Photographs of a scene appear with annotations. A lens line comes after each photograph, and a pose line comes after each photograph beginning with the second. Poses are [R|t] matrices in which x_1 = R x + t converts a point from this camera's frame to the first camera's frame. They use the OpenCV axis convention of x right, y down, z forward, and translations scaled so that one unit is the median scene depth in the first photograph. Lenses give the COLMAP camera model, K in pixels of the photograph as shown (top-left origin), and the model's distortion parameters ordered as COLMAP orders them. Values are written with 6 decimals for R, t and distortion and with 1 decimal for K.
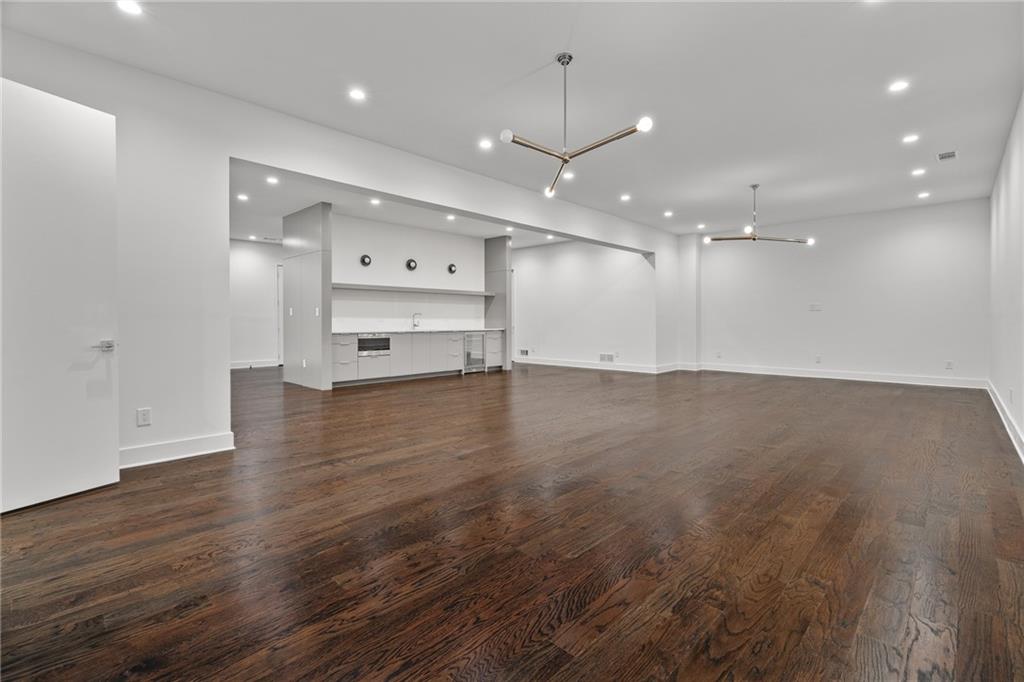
lens RADIAL K [[455.8, 0, 515.0], [0, 455.8, 334.7], [0, 0, 1]] dist [-0.002242, -0.000242]
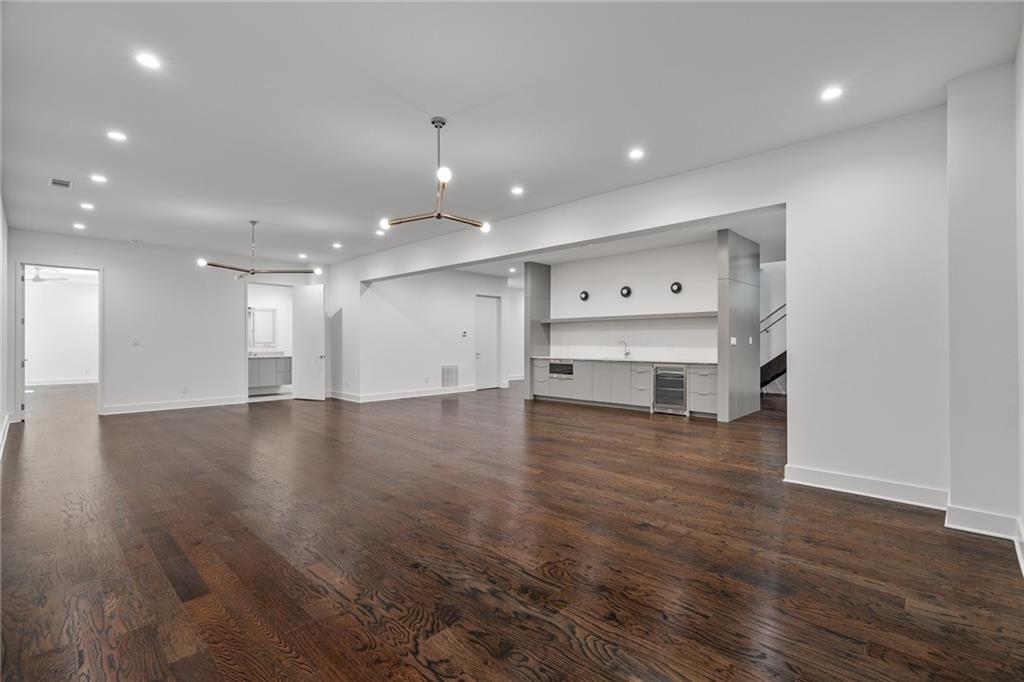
lens RADIAL K [[455.8, 0, 509.1], [0, 455.8, 347.0], [0, 0, 1]] dist [-0.002242, -0.000242]
pose [[-0.003235, -0.006307, -0.999975, 0.824436], [-0.041328, 0.999127, -0.006168, -0.021149], [0.999140, 0.041307, -0.003493, 0.828770]]
